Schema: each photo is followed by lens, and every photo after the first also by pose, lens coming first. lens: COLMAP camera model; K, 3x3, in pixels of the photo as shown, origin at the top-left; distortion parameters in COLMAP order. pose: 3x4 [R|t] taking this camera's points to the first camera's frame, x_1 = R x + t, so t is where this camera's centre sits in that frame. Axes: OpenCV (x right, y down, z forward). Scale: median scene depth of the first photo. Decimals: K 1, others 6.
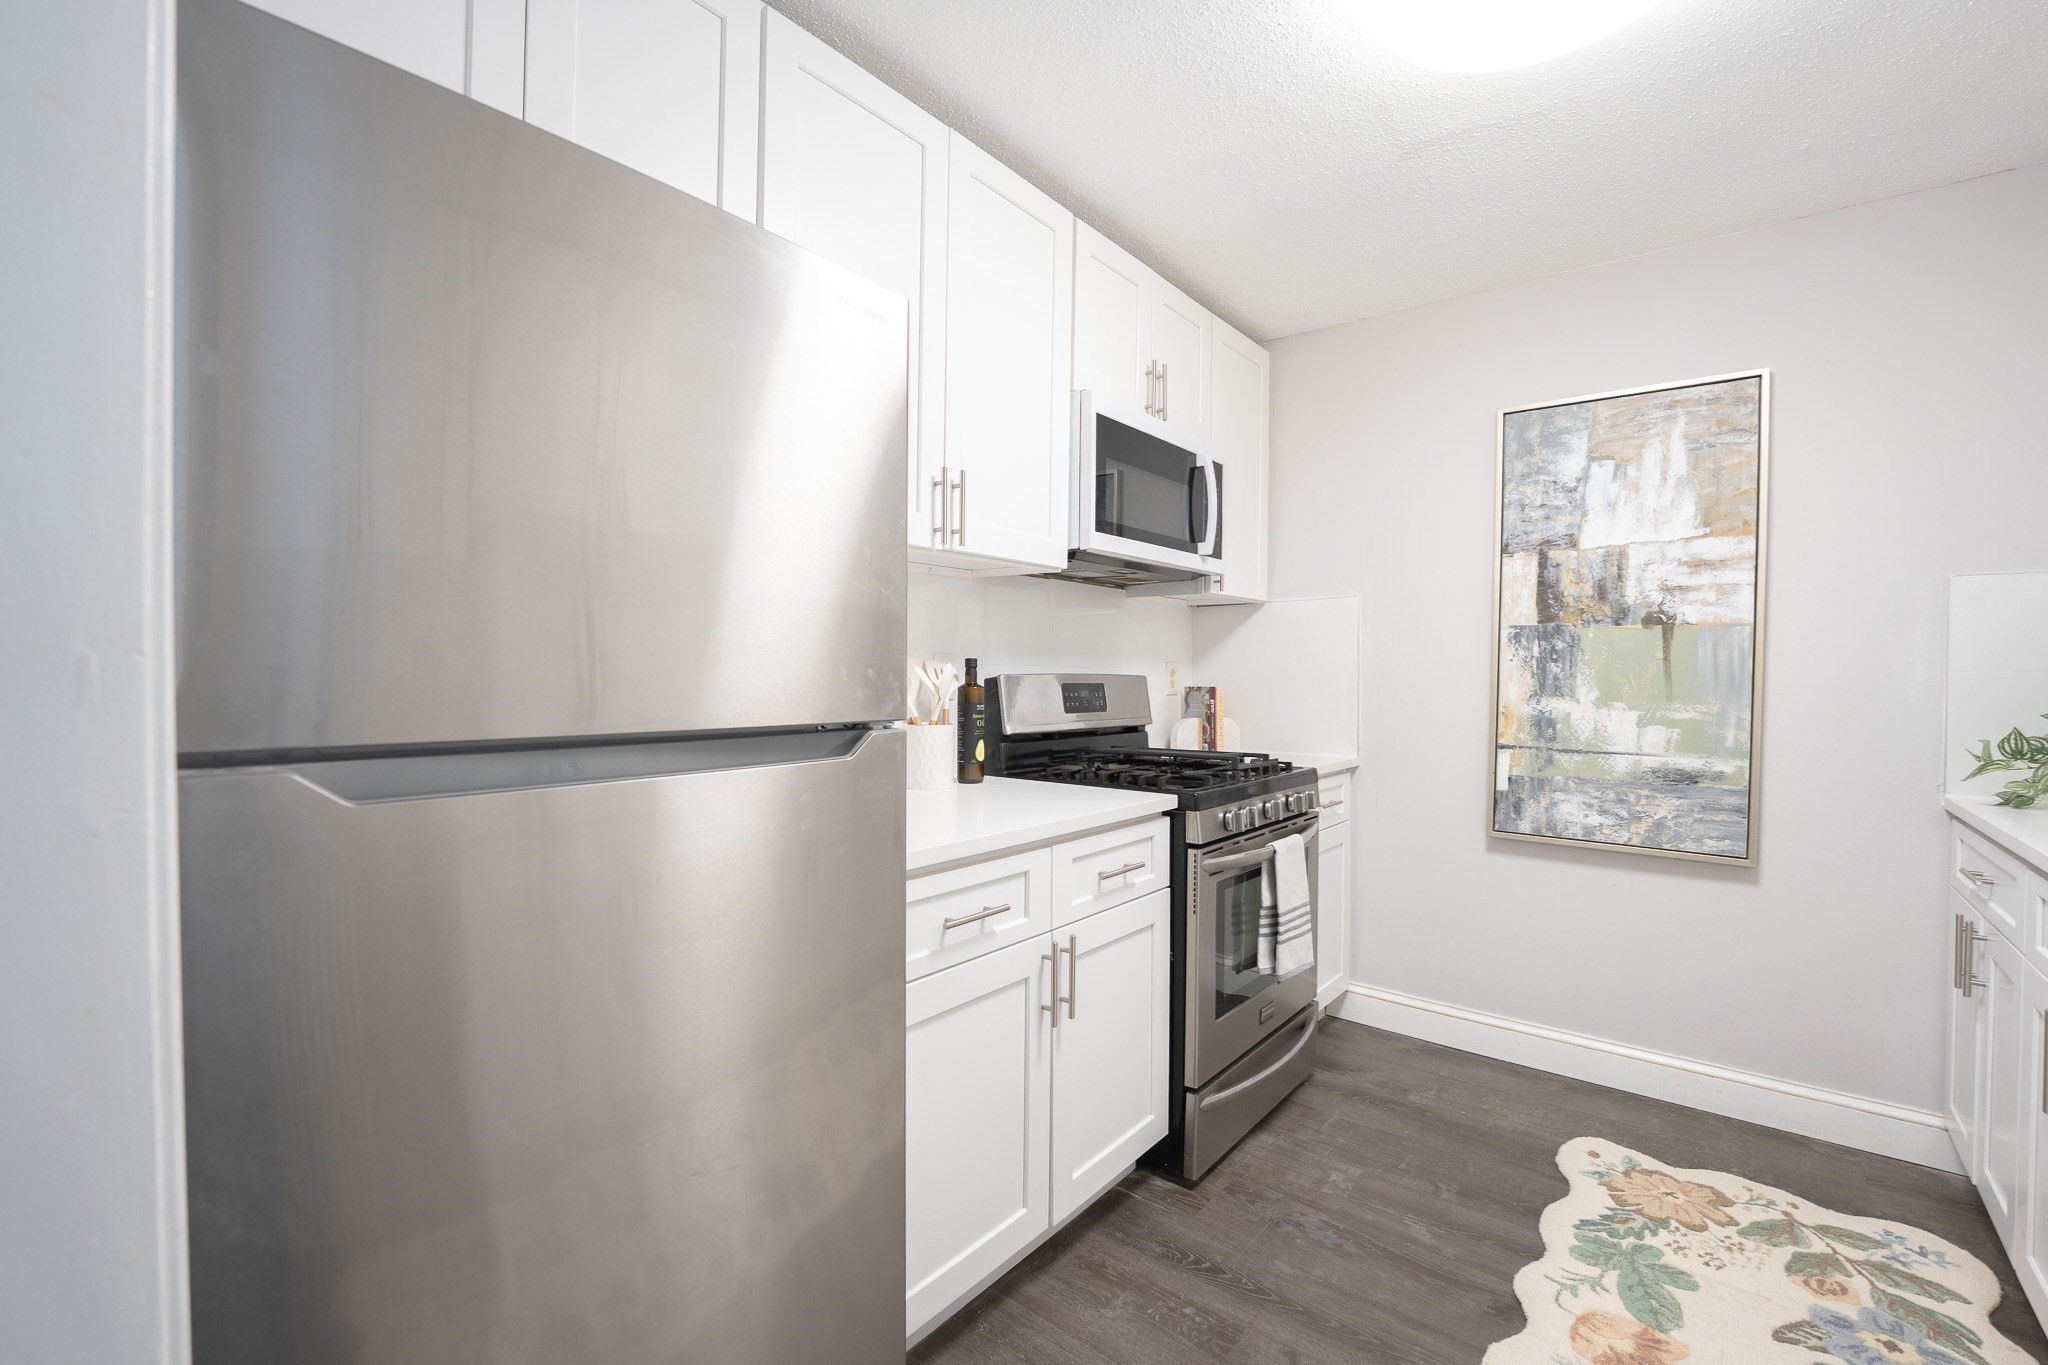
lens RADIAL K [[903.5, 0, 1027.1], [0, 903.5, 691.9], [0, 0, 1]] dist [-0.001842, 0.001553]
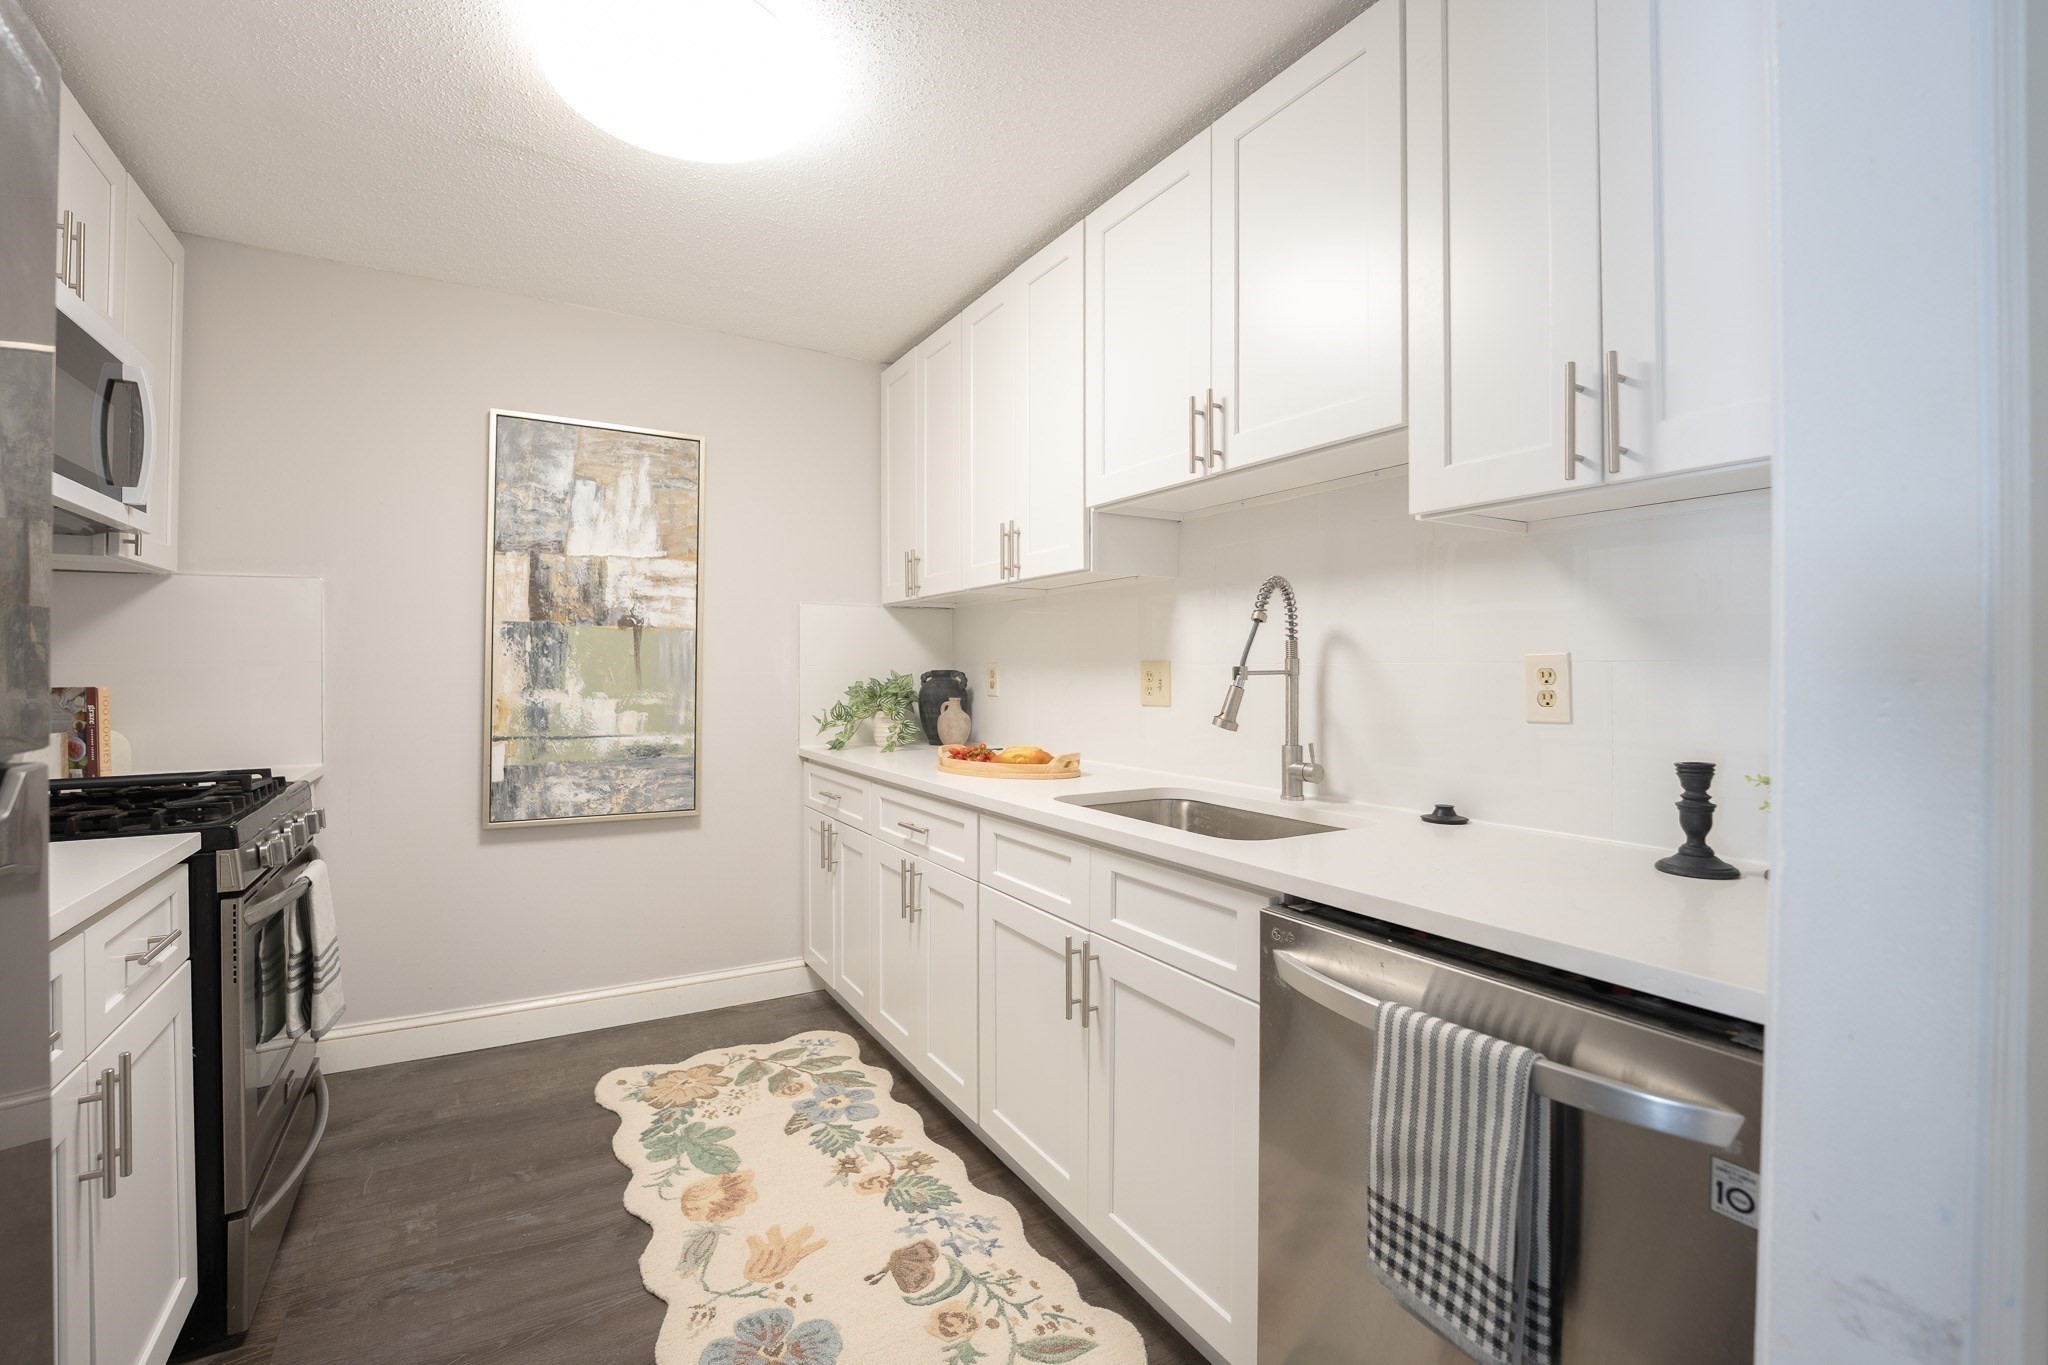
lens RADIAL K [[903.5, 0, 1024.1], [0, 903.5, 675.2], [0, 0, 1]] dist [-0.001842, 0.001553]
pose [[0.365932, -0.010270, 0.930585, -0.251424], [0.019044, 0.999812, 0.003546, -0.004598], [-0.930447, 0.016425, 0.366059, 0.084373]]
